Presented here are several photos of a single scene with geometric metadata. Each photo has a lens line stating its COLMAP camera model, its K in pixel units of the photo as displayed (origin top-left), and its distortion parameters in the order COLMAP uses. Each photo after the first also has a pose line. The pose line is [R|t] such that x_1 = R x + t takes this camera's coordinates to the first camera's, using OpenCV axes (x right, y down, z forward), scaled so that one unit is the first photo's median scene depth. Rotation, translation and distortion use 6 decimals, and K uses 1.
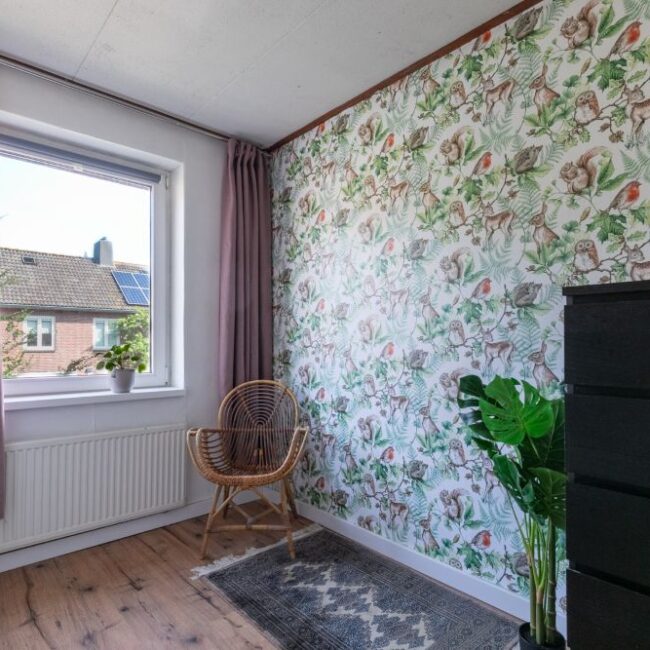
lens RADIAL K [[460.0, 0, 321.7], [0, 460.0, 329.7], [0, 0, 1]] dist [0.017253, -0.009003]
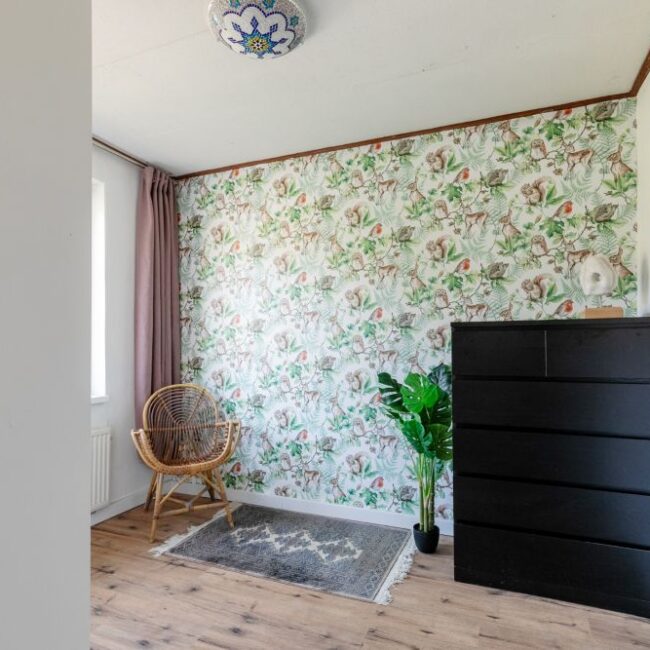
lens RADIAL K [[460.0, 0, 327.0], [0, 460.0, 324.0], [0, 0, 1]] dist [0.017253, -0.009003]
pose [[0.899817, 0.015010, 0.436009, -0.370968], [-0.006814, 0.999770, -0.020355, -0.022660], [-0.436215, 0.015345, 0.899712, -0.222141]]
